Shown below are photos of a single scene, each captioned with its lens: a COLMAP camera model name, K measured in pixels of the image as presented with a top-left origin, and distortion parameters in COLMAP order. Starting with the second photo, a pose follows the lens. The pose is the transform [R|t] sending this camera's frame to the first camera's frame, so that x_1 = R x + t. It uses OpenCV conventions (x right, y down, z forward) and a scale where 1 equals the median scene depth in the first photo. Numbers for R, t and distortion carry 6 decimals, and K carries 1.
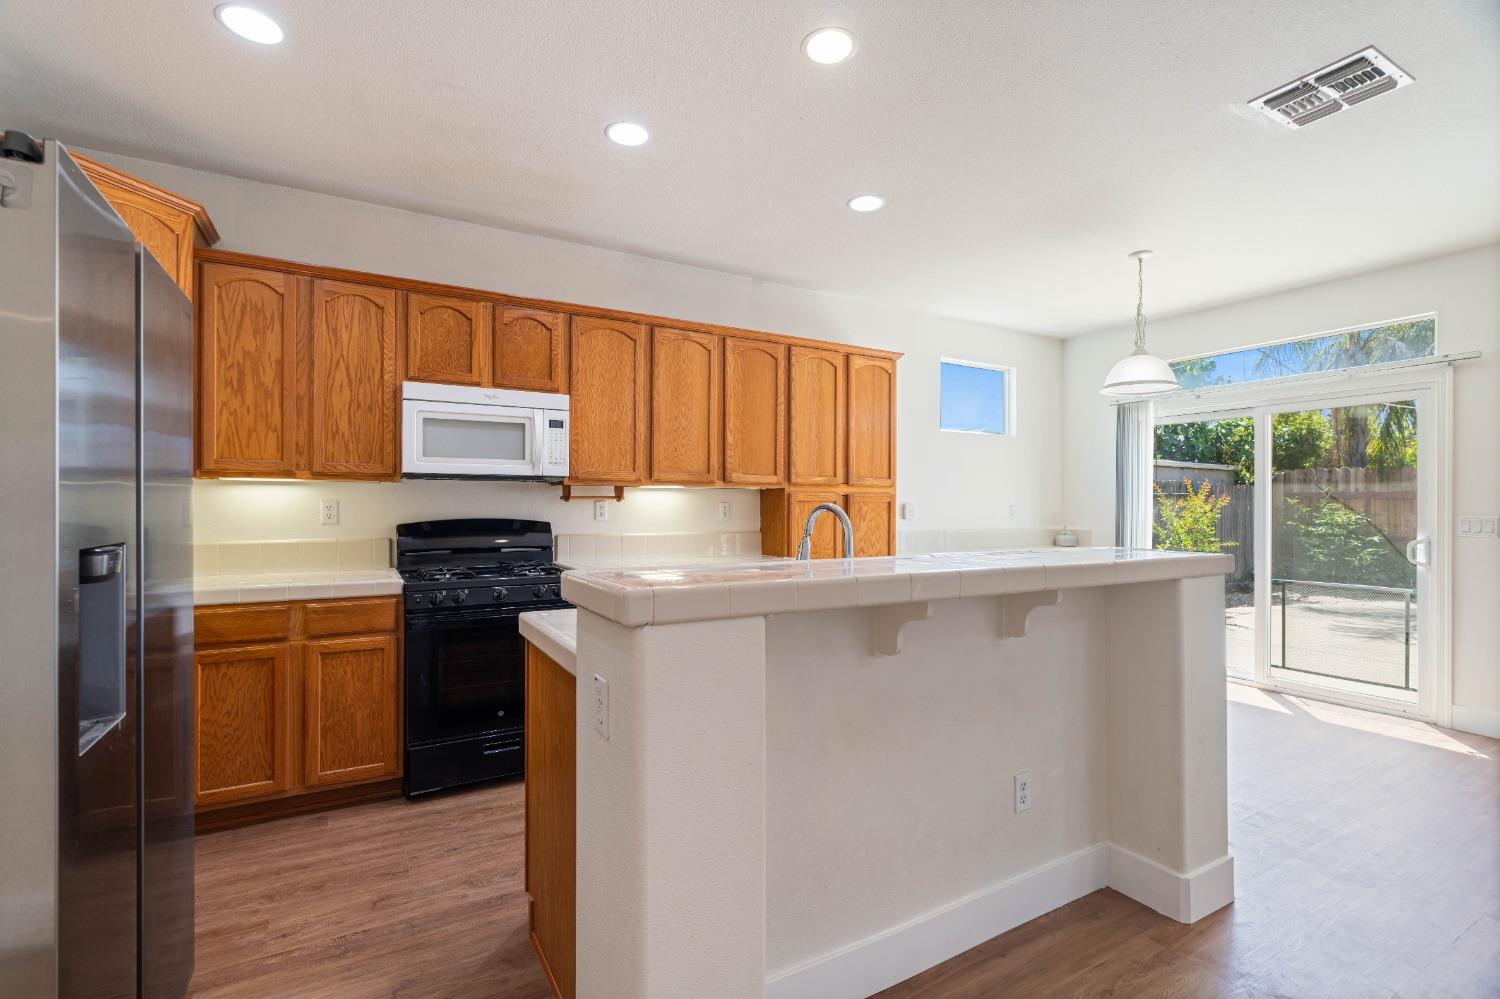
lens RADIAL K [[678.6, 0, 740.1], [0, 678.6, 504.3], [0, 0, 1]] dist [-0.009530, 0.003044]
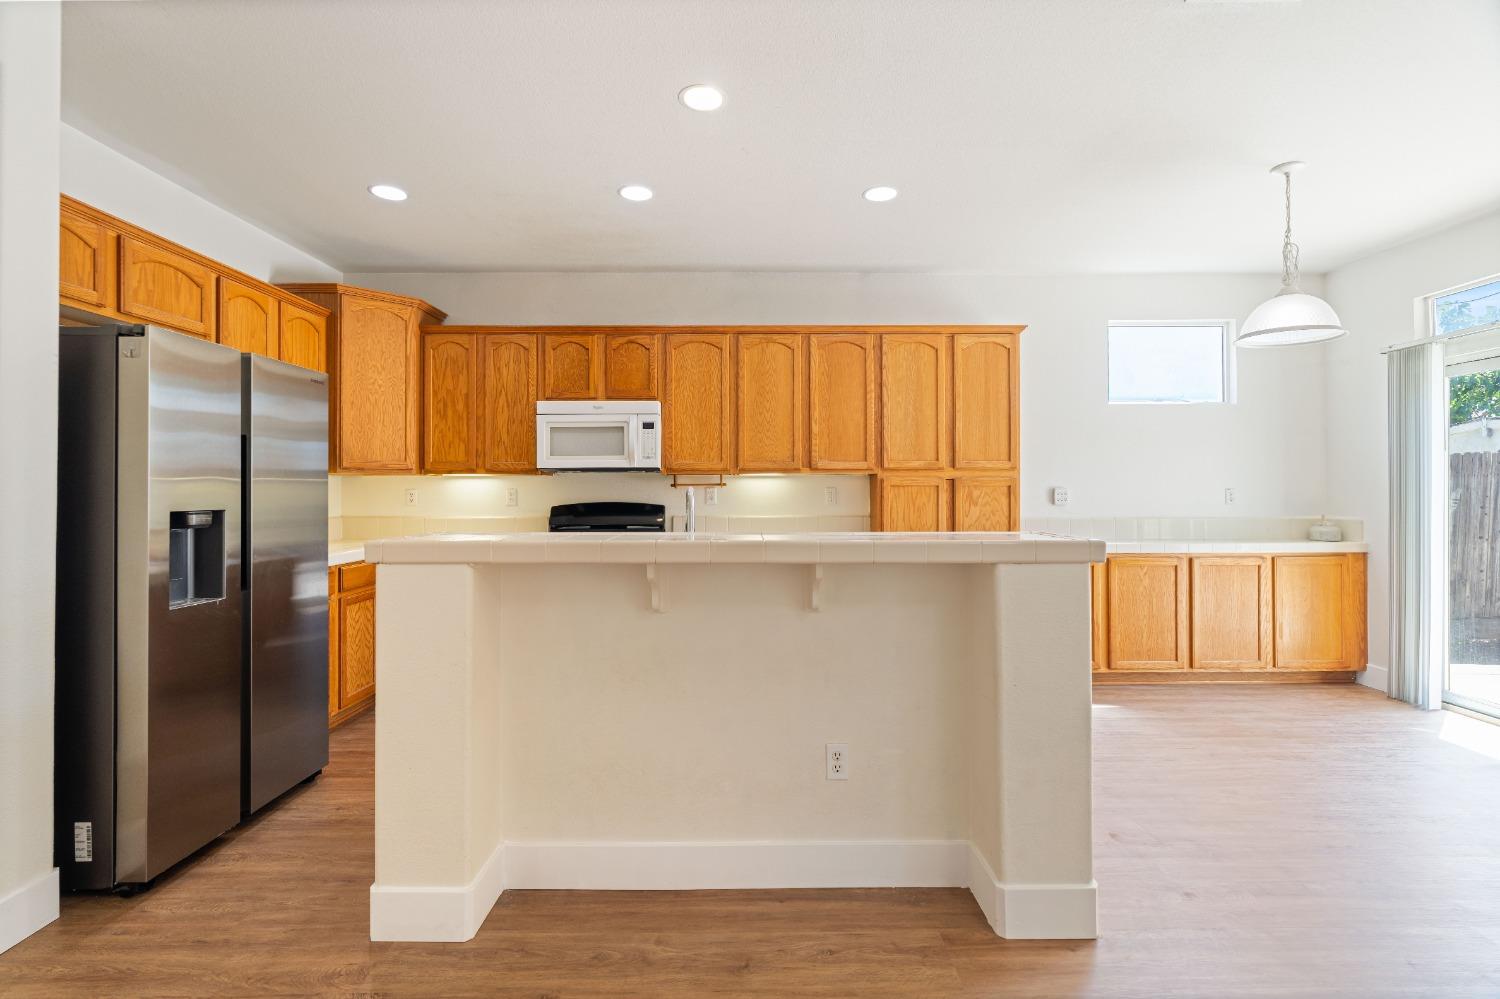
lens RADIAL K [[678.6, 0, 748.0], [0, 678.6, 488.8], [0, 0, 1]] dist [-0.009530, 0.003044]
pose [[0.871885, -0.008867, -0.489630, 0.444503], [0.006133, 0.999955, -0.007189, 0.006186], [0.489672, 0.003265, 0.871901, 0.011153]]
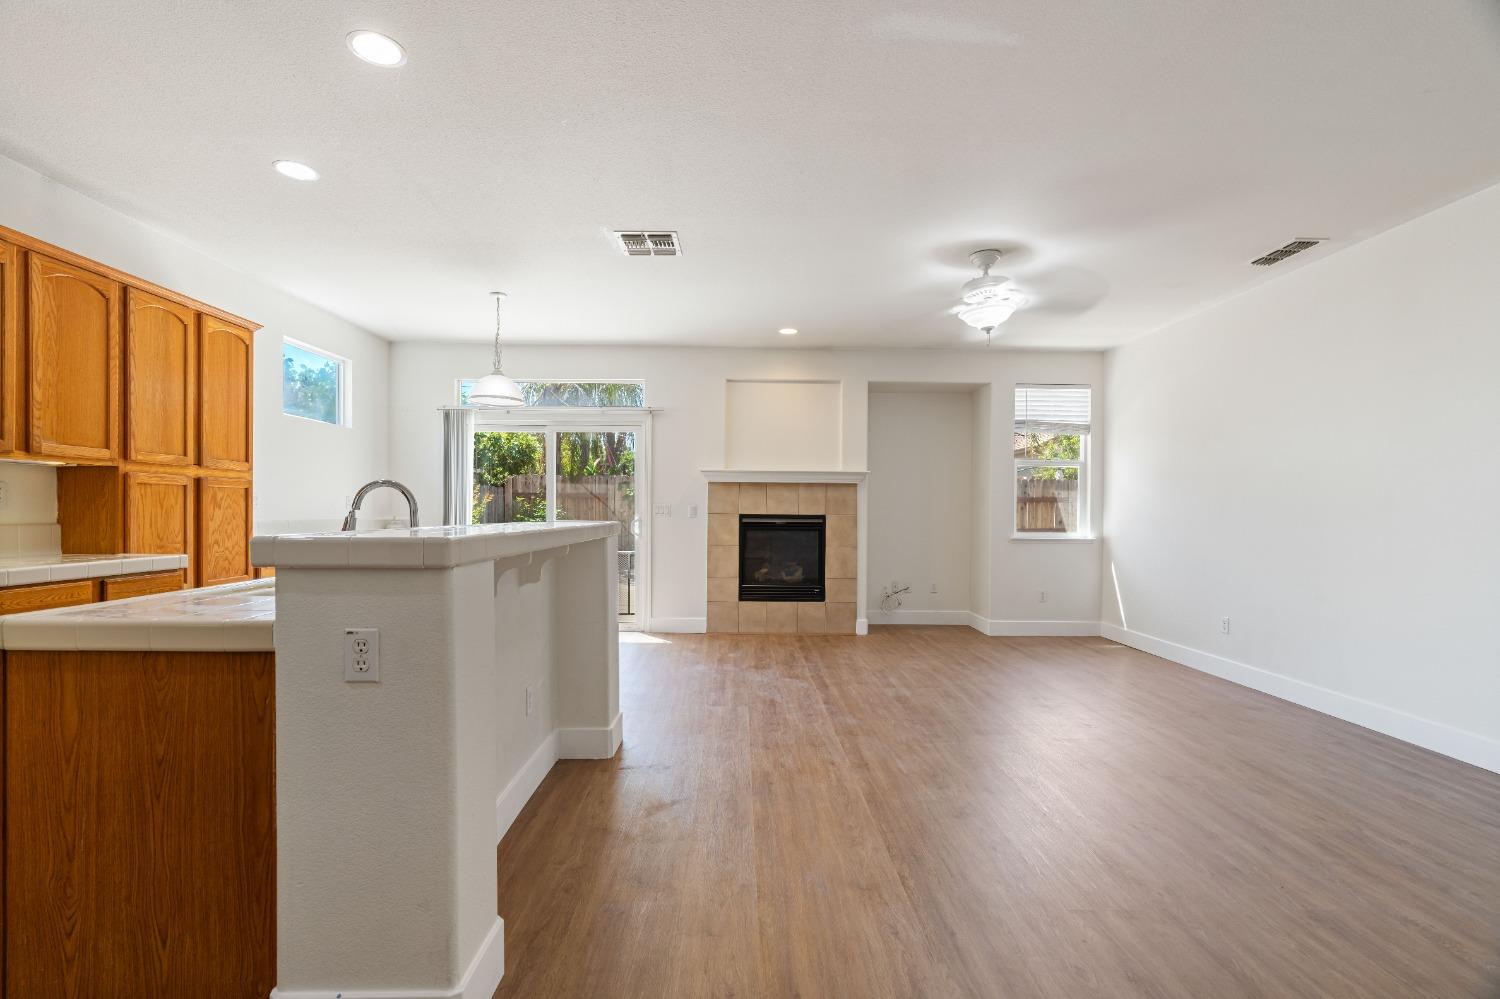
lens RADIAL K [[678.6, 0, 751.1], [0, 678.6, 513.3], [0, 0, 1]] dist [-0.009530, 0.003044]
pose [[0.477841, -0.006218, 0.878425, -0.301551], [-0.004611, 0.999943, 0.009587, 0.021996], [-0.878434, -0.008631, 0.477785, -0.015019]]
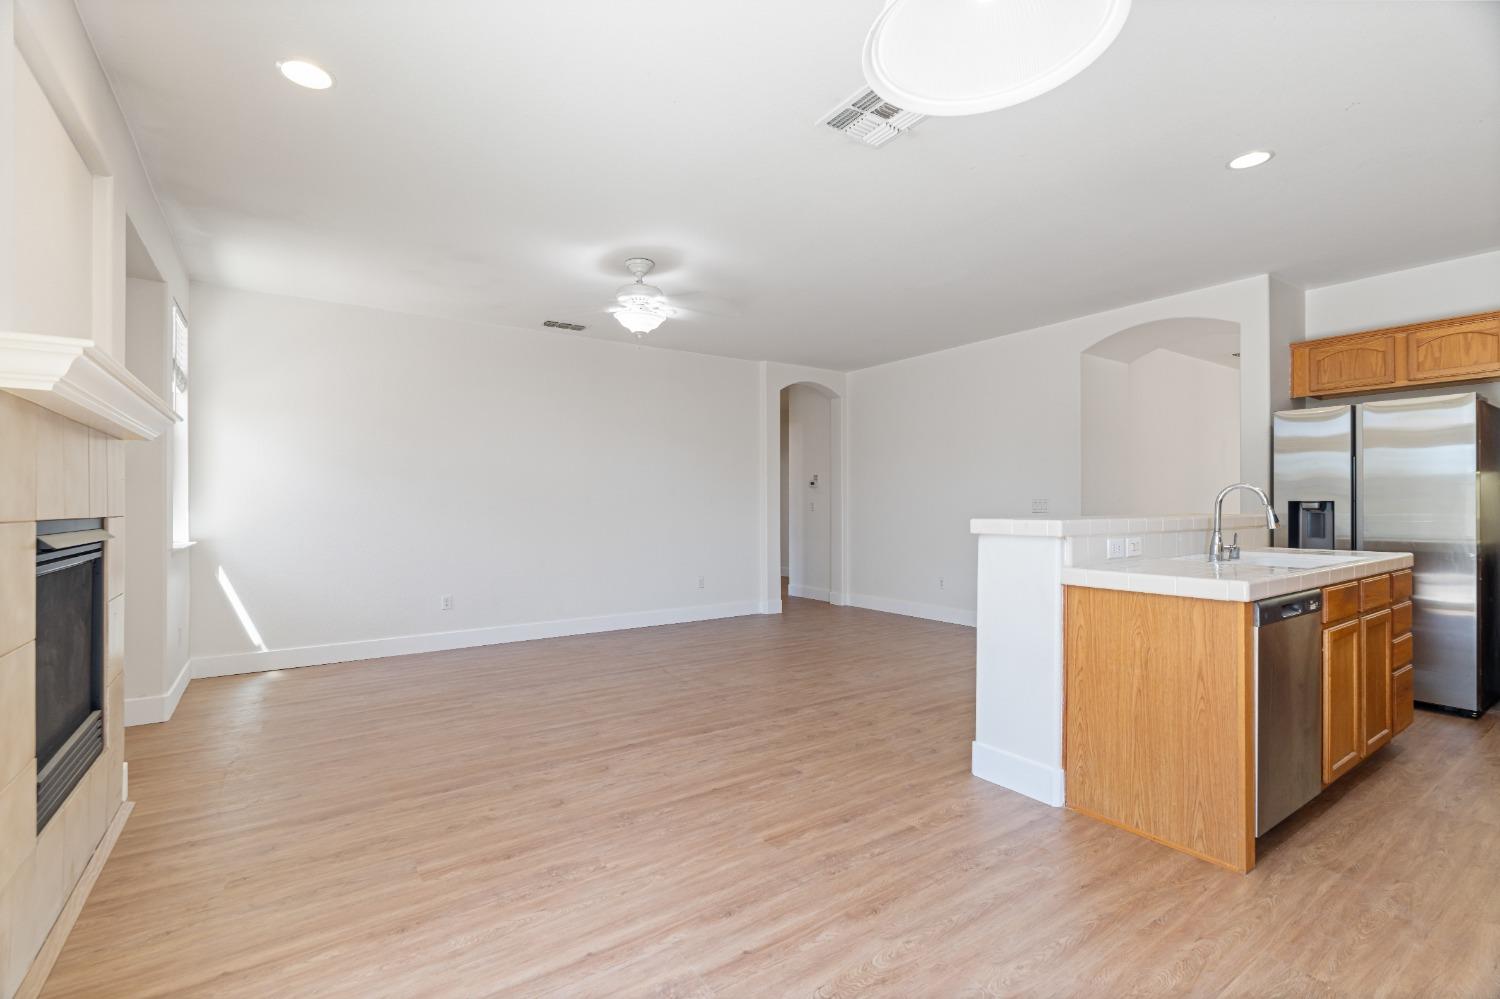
lens RADIAL K [[678.6, 0, 744.7], [0, 678.6, 497.9], [0, 0, 1]] dist [-0.009530, 0.003044]
pose [[-0.996497, -0.004410, -0.083509, 0.752145], [-0.003723, 0.999958, -0.008372, 0.026551], [0.083543, -0.008032, -0.996472, 1.338452]]
